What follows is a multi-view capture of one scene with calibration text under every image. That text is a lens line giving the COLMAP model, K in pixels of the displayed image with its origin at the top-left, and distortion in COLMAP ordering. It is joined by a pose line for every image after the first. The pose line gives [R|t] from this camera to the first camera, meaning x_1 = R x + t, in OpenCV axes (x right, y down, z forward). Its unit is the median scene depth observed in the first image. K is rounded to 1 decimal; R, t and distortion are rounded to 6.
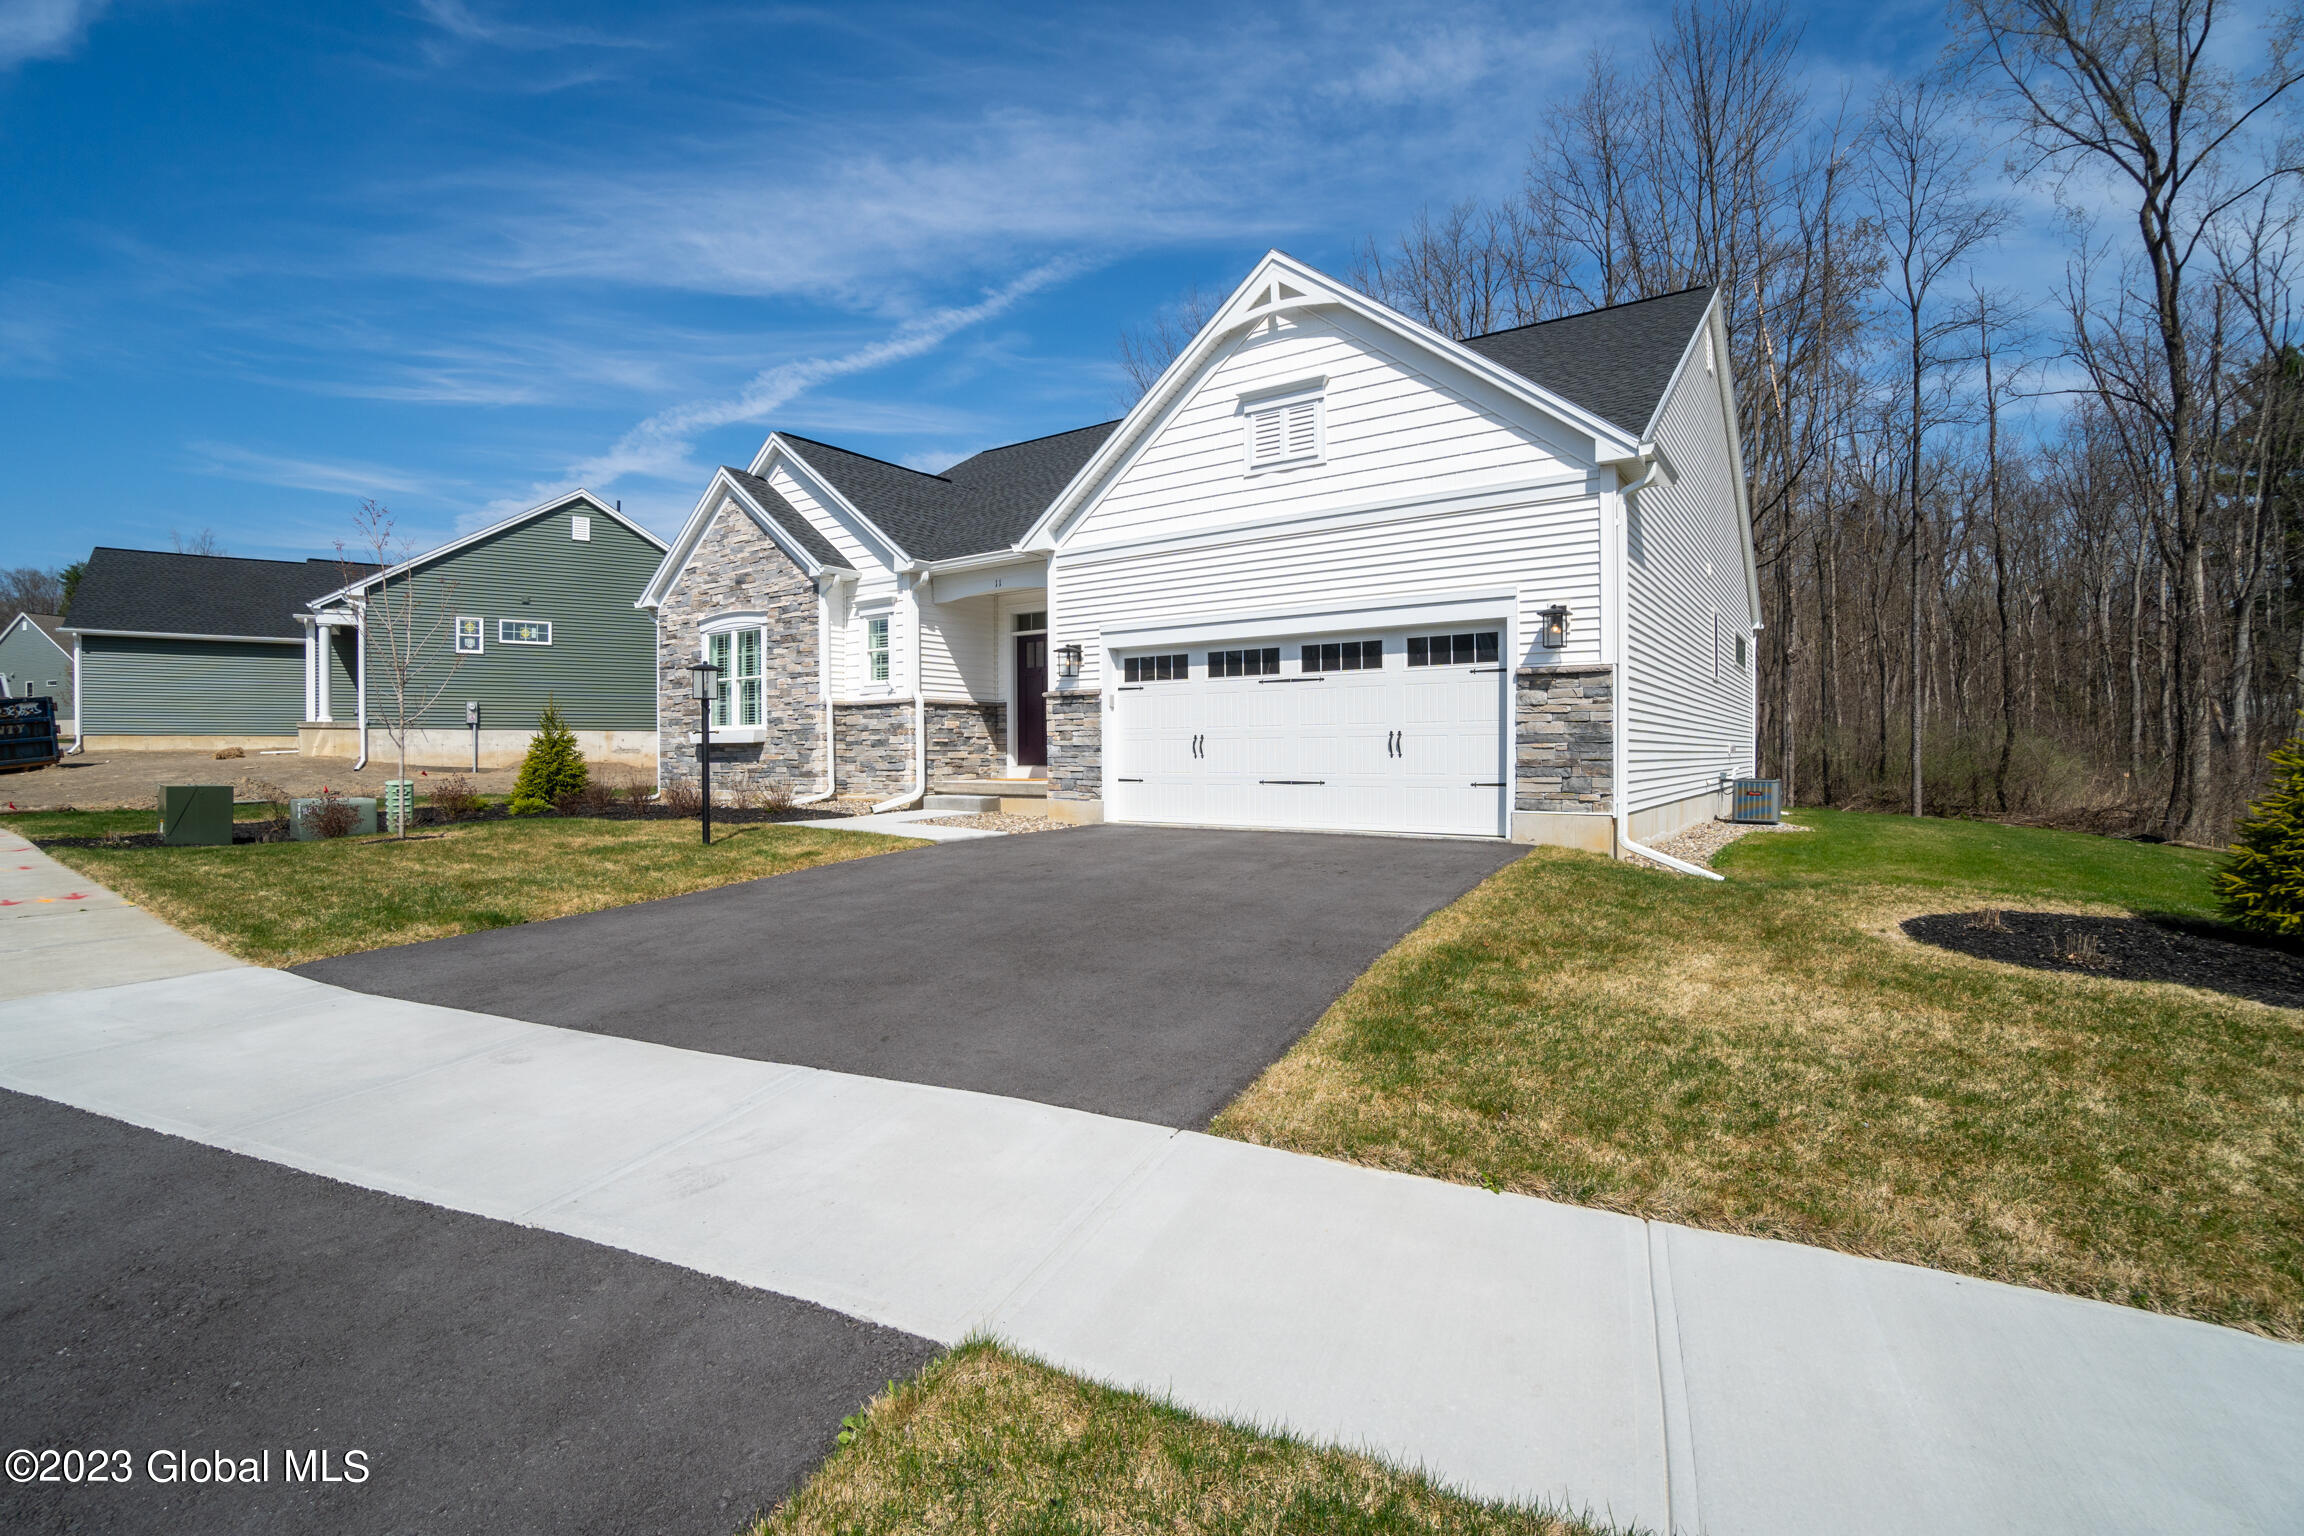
lens RADIAL K [[965.7, 0, 1124.9], [0, 965.7, 767.0], [0, 0, 1]] dist [-0.061757, 0.018412]
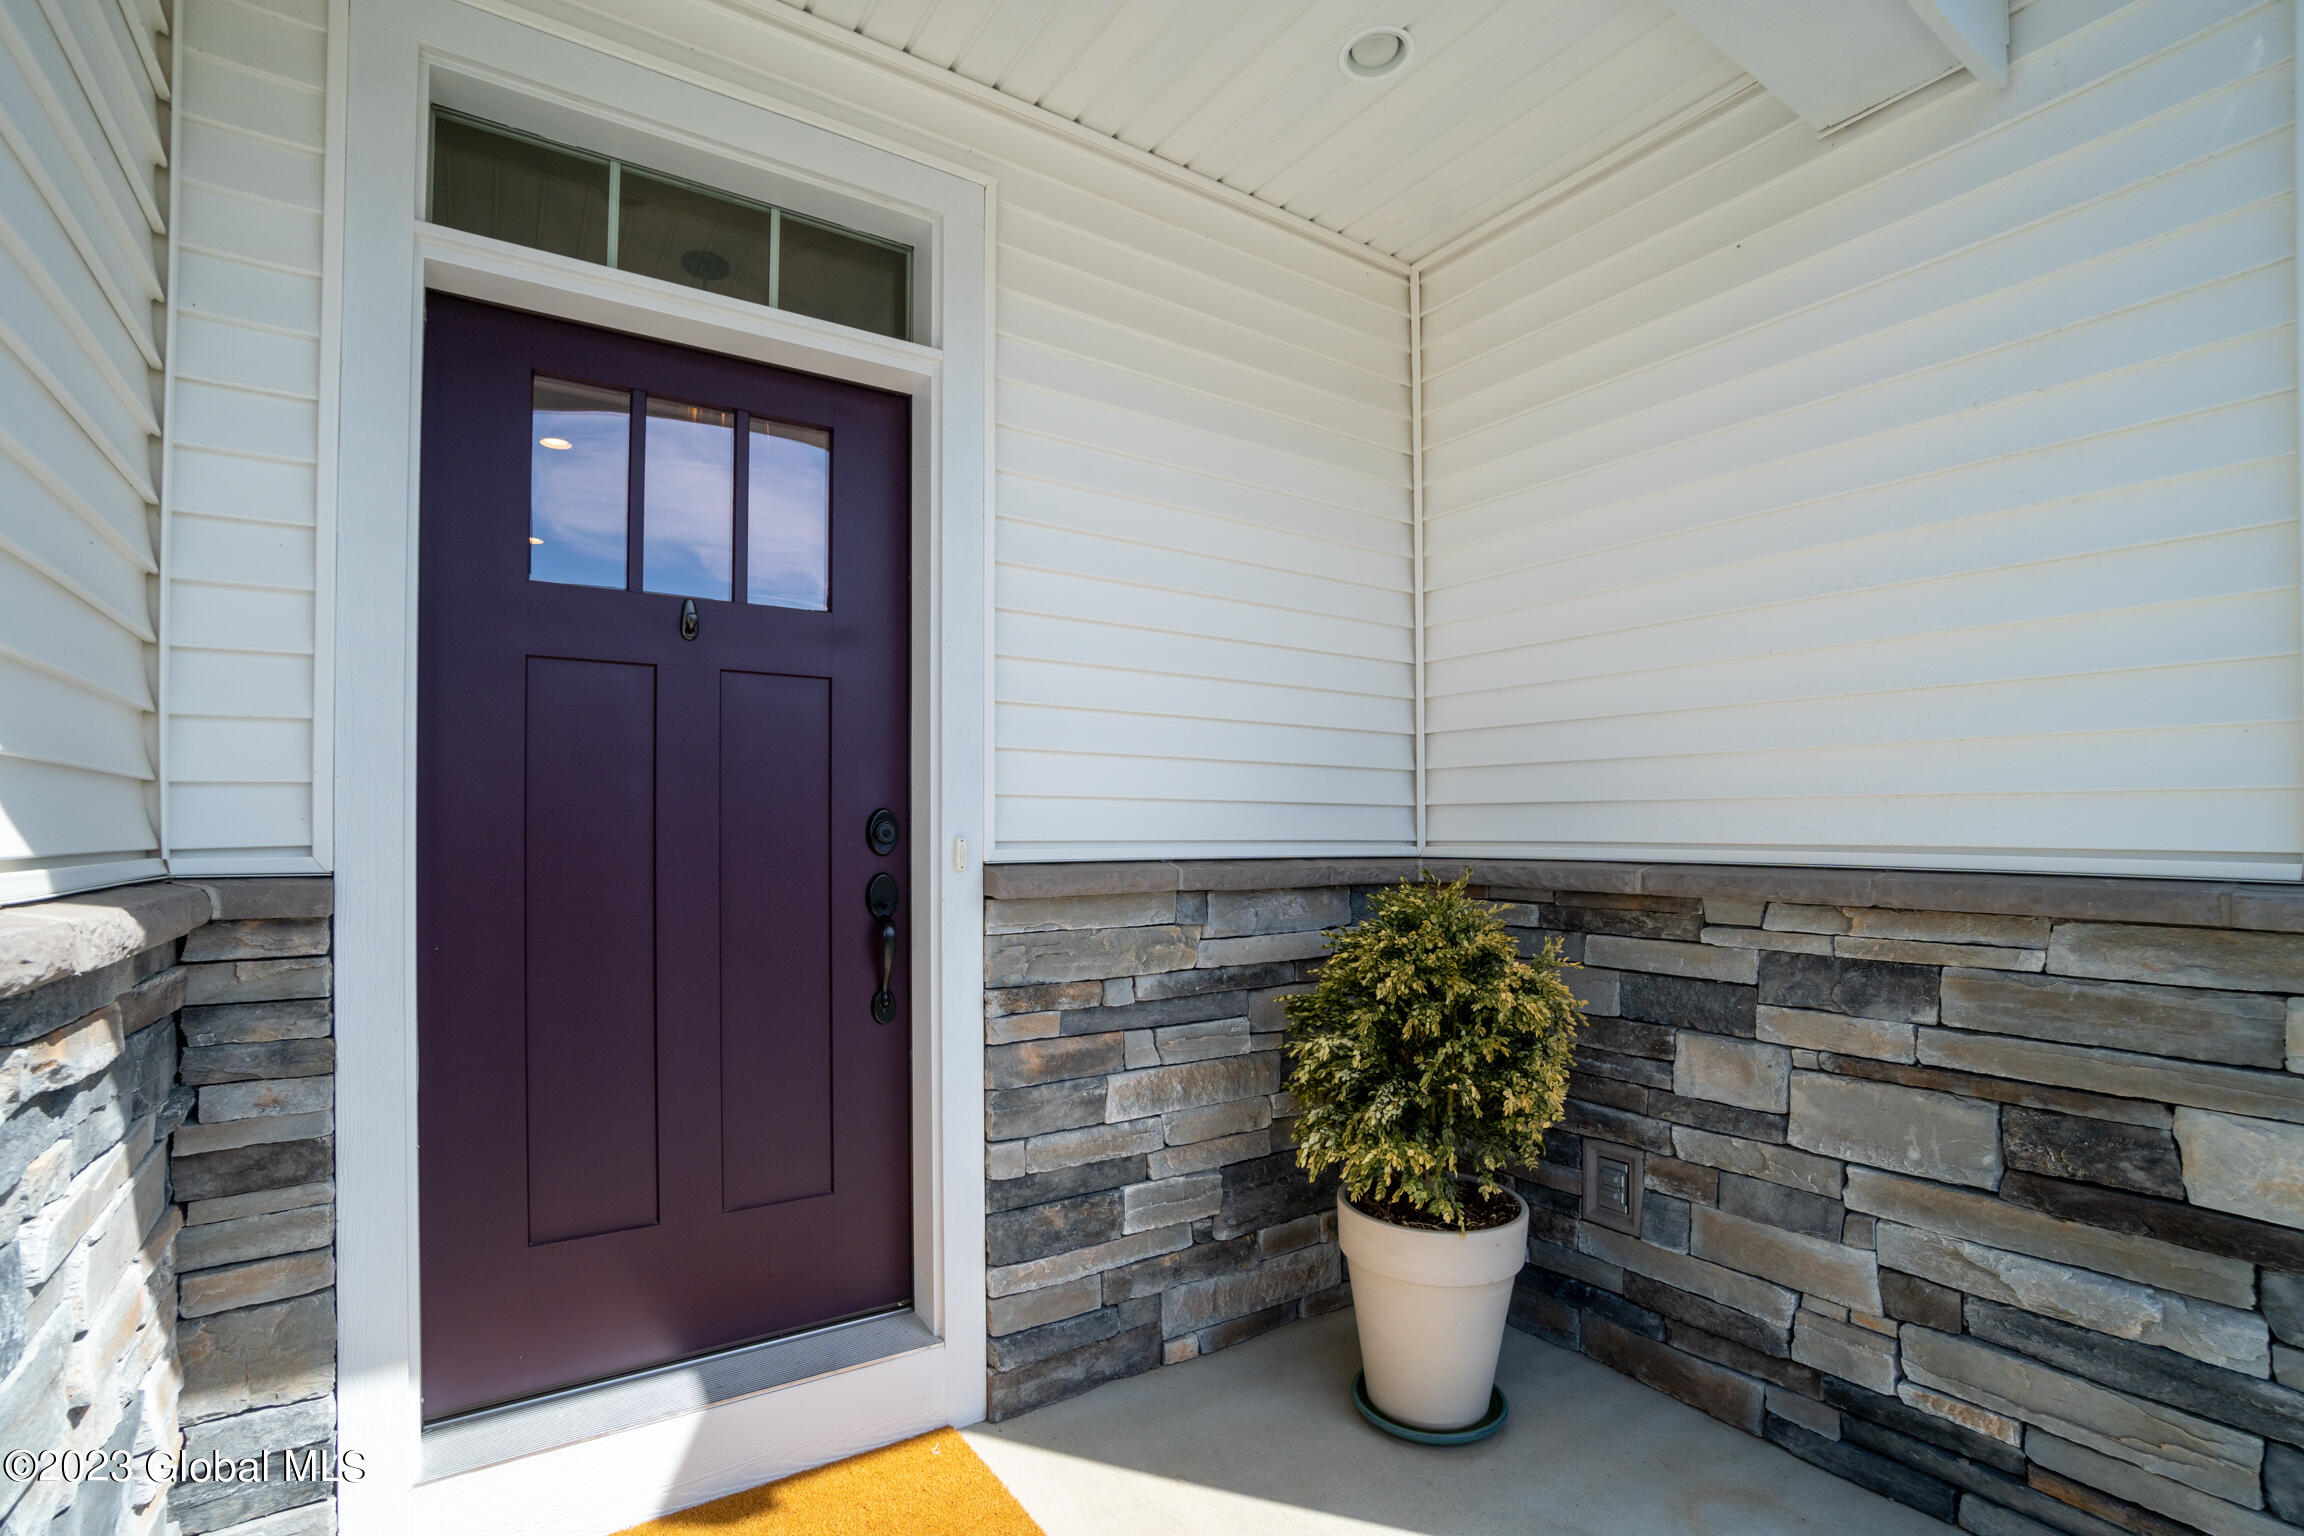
lens RADIAL K [[951.6, 0, 1183.4], [0, 951.6, 823.3], [0, 0, 1]] dist [-0.053506, 0.017792]
pose [[0.347595, 0.009907, 0.937592, -0.198047], [0.011847, 0.999818, -0.014956, -0.075557], [-0.937570, 0.016306, 0.347415, 0.967728]]
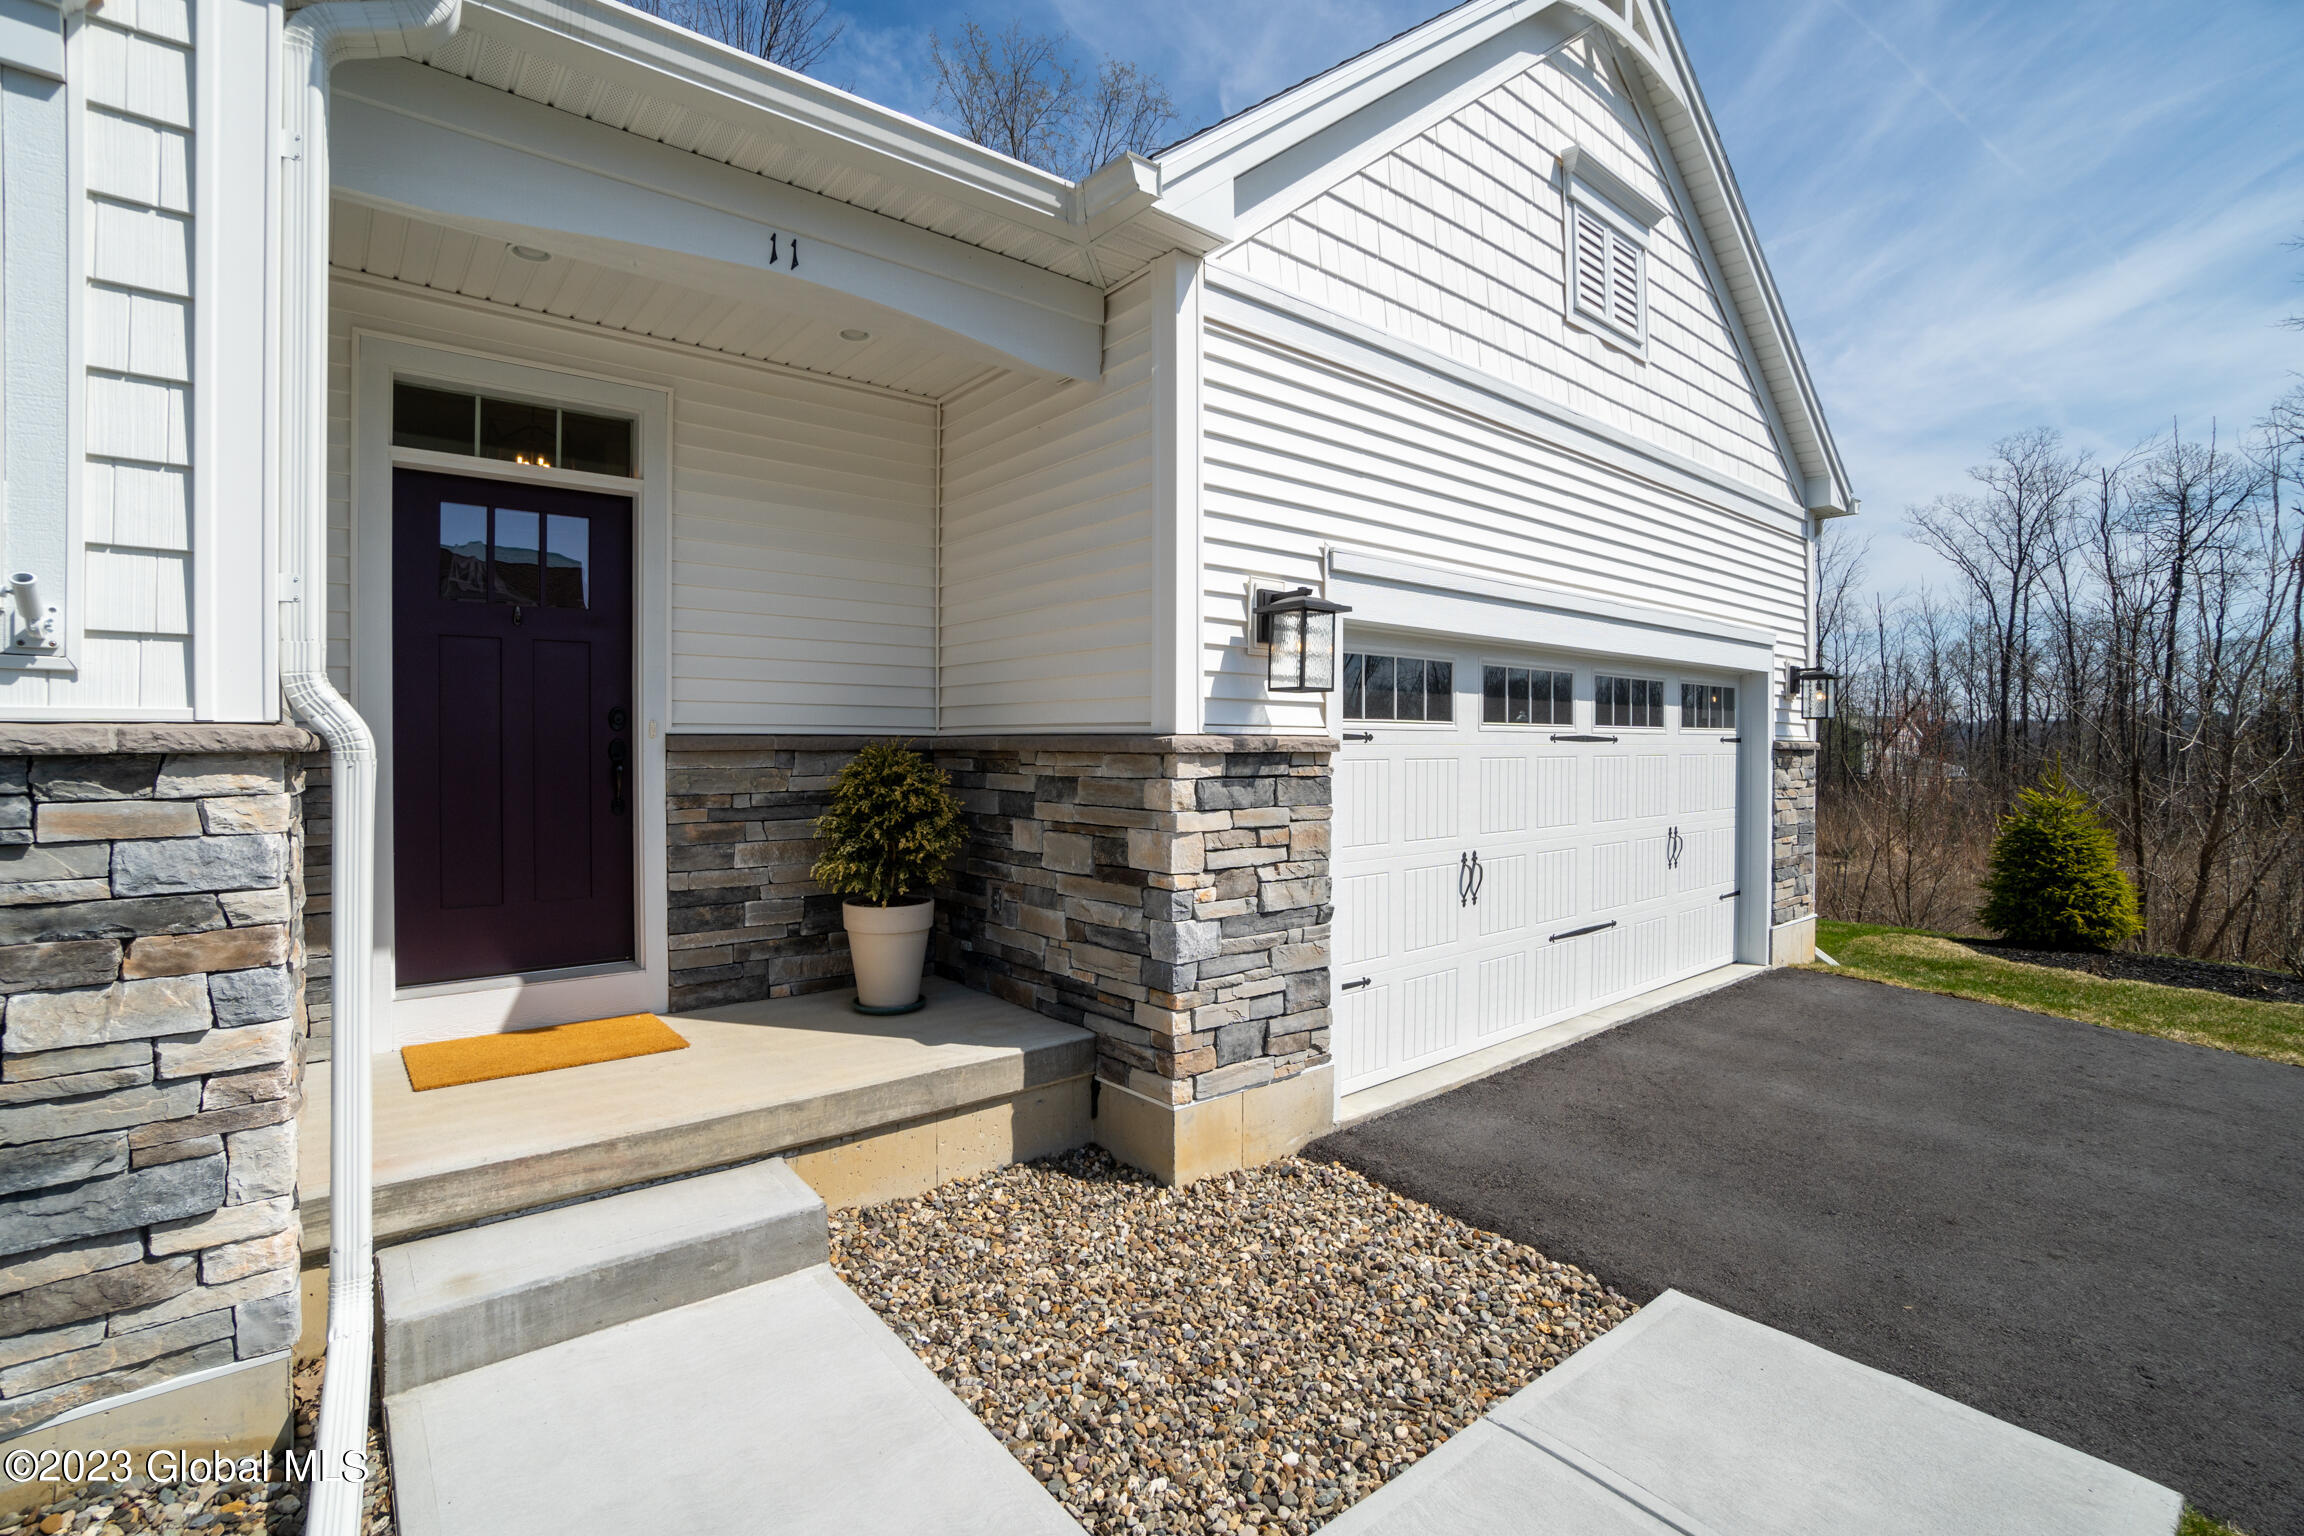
lens RADIAL K [[1003.1, 0, 1139.5], [0, 1003.1, 751.8], [0, 0, 1]] dist [-0.061498, 0.021140]
pose [[0.307527, -0.000407, 0.951539, -0.321262], [0.011644, 0.999927, -0.003336, -0.063529], [-0.951468, 0.012106, 0.307509, 0.810605]]
